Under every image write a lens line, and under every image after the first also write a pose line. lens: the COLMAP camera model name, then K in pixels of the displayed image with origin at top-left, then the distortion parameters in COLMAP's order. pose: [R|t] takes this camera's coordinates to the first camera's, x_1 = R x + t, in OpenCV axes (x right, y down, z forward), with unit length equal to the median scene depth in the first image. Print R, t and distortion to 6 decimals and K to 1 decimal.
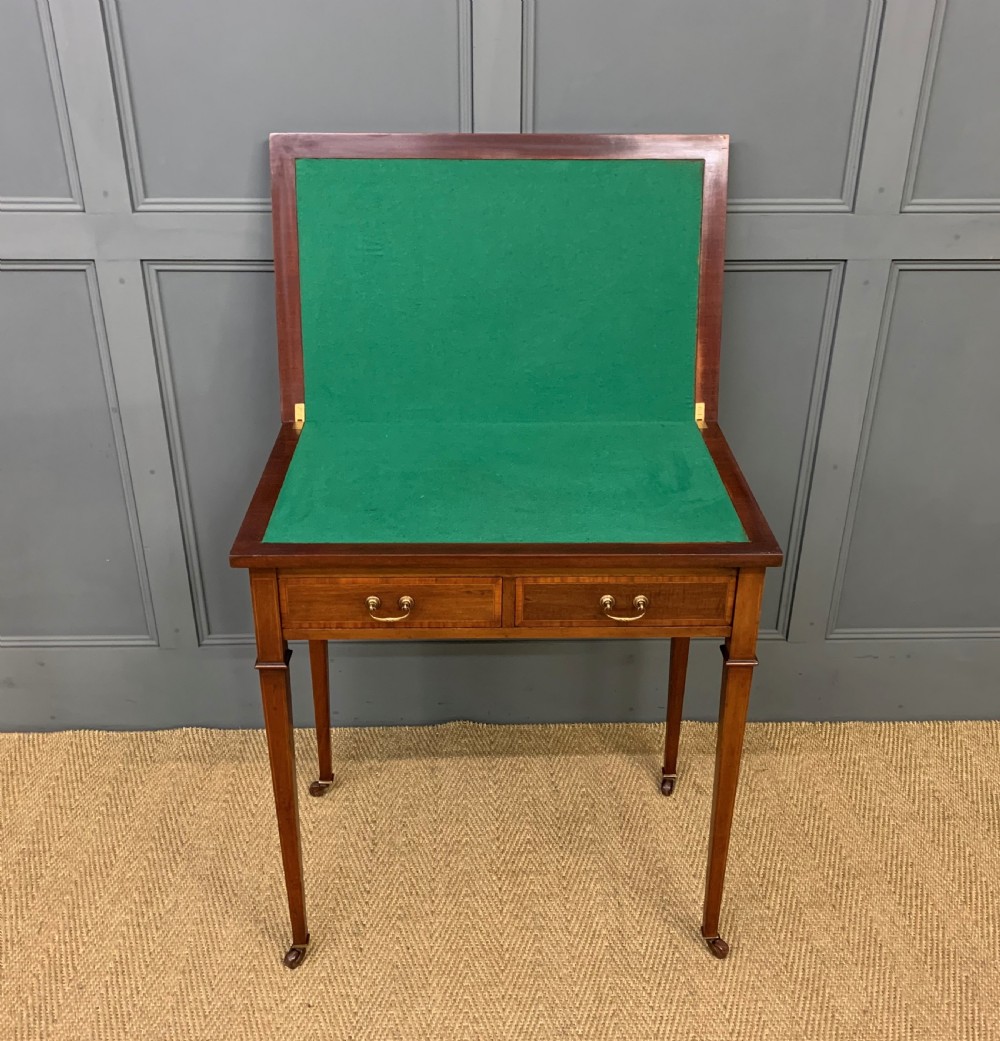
lens RADIAL K [[1123.3, 0, 504.5], [0, 1123.3, 521.3], [0, 0, 1]] dist [-0.001749, 0.000000]
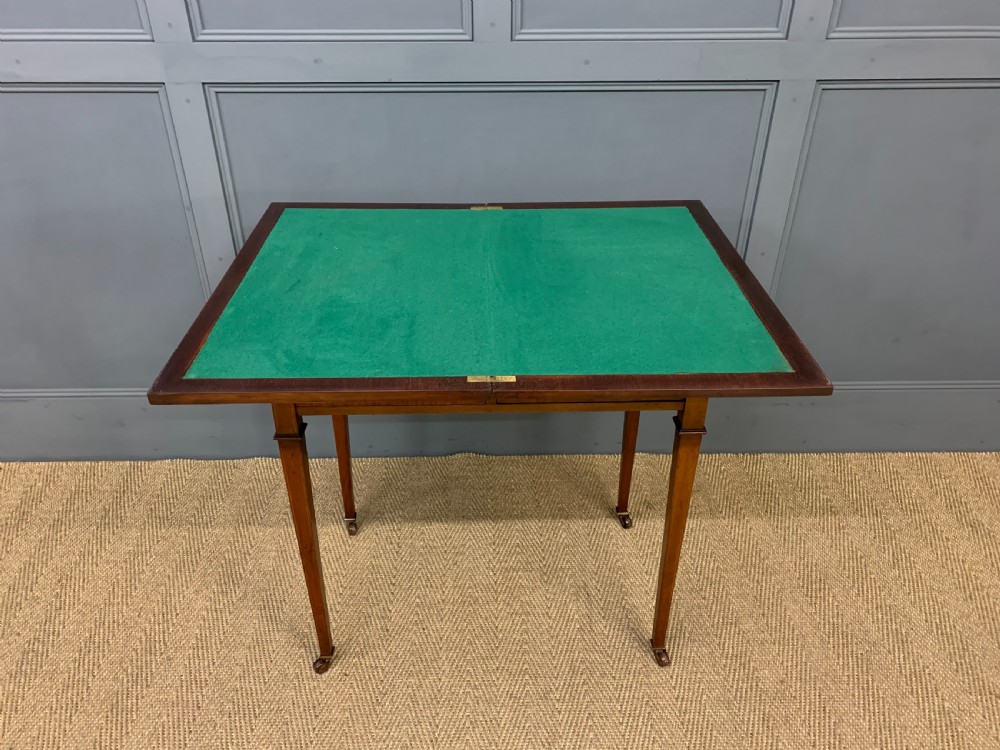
lens RADIAL K [[770.8, 0, 491.1], [0, 770.8, 367.6], [0, 0, 1]] dist [-0.003951, 0.008888]
pose [[0.999894, -0.000350, -0.014563, 0.003946], [0.001431, 0.997236, 0.074285, 0.014798], [0.014496, -0.074298, 0.997131, 0.133293]]
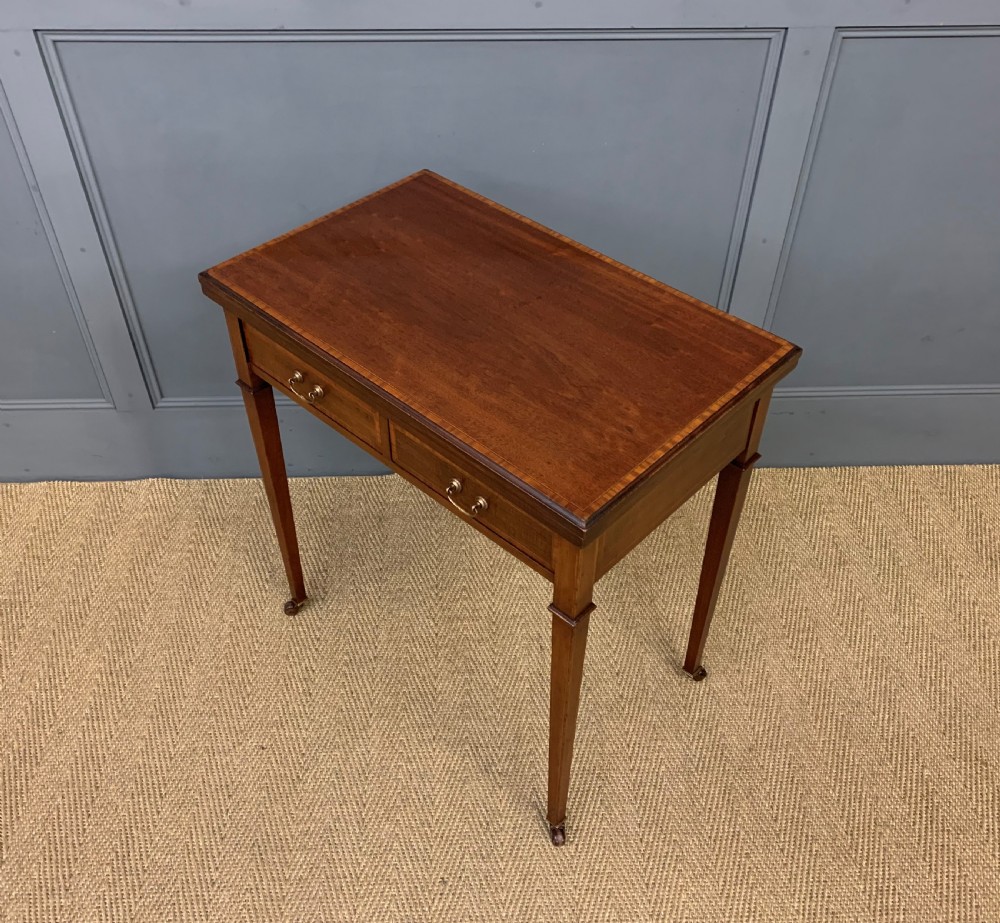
lens RADIAL K [[978.4, 0, 503.4], [0, 978.4, 463.4], [0, 0, 1]] dist [0.003040, 0.000000]
pose [[0.999943, -0.004753, 0.009584, 0.054024], [0.001965, 0.962251, 0.272156, -0.100957], [-0.010516, -0.272122, 0.962205, 0.107639]]
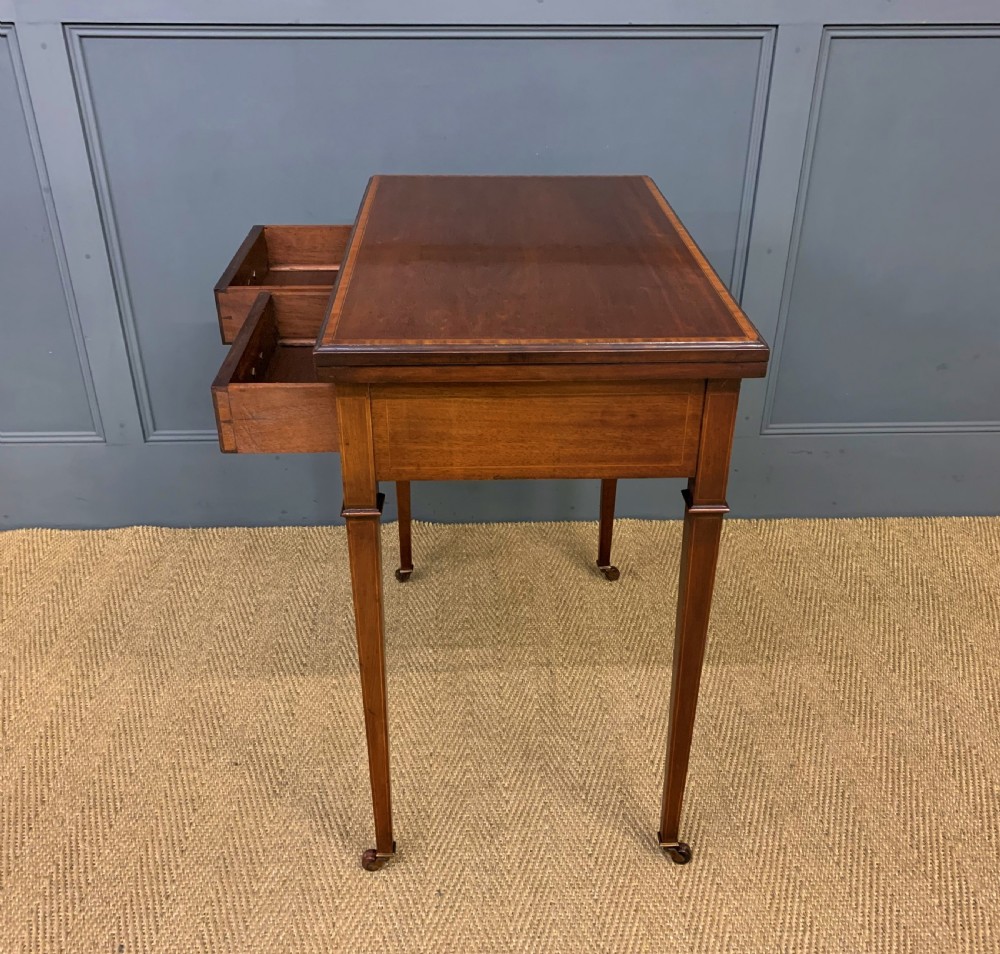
lens RADIAL K [[1002.7, 0, 503.0], [0, 1002.7, 477.6], [0, 0, 1]] dist [0.002958, 0.000000]
pose [[0.999968, -0.005513, 0.005856, 0.052317], [0.005336, 0.999542, 0.029784, 0.133377], [-0.006017, -0.029751, 0.999539, 0.100287]]
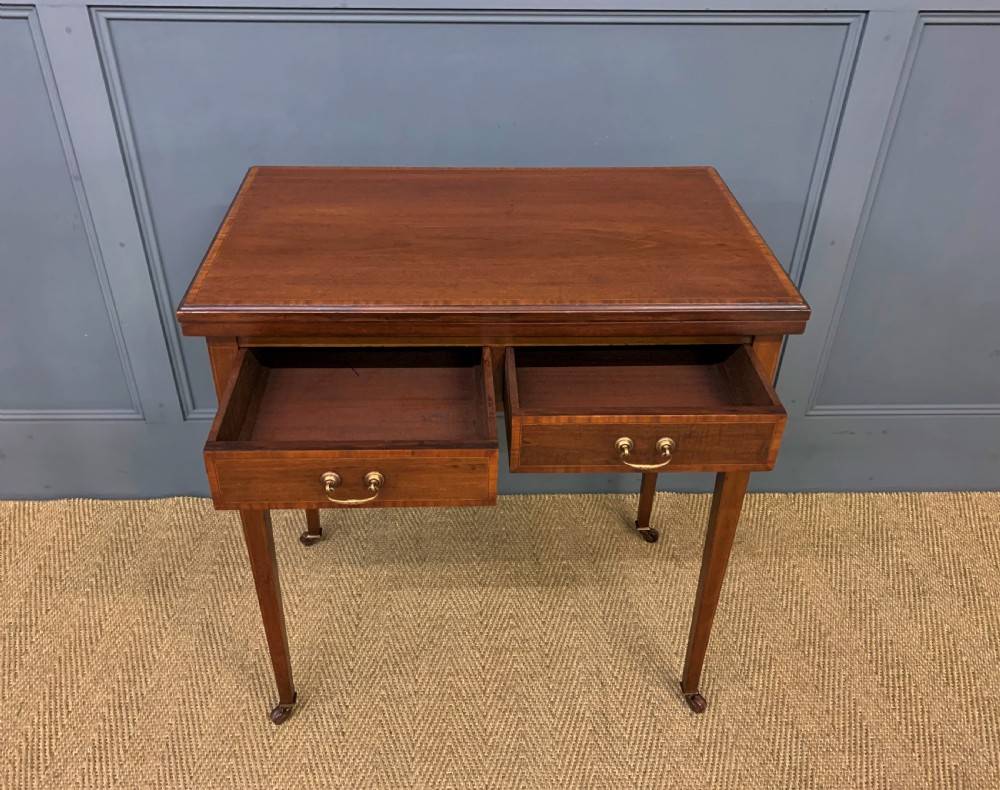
lens RADIAL K [[883.0, 0, 483.6], [0, 883.0, 396.0], [0, 0, 1]] dist [-0.009811, 0.025208]
pose [[0.999988, 0.004574, 0.001781, -0.006053], [-0.004759, 0.992365, 0.123244, -0.010329], [-0.001203, -0.123251, 0.992375, 0.244519]]
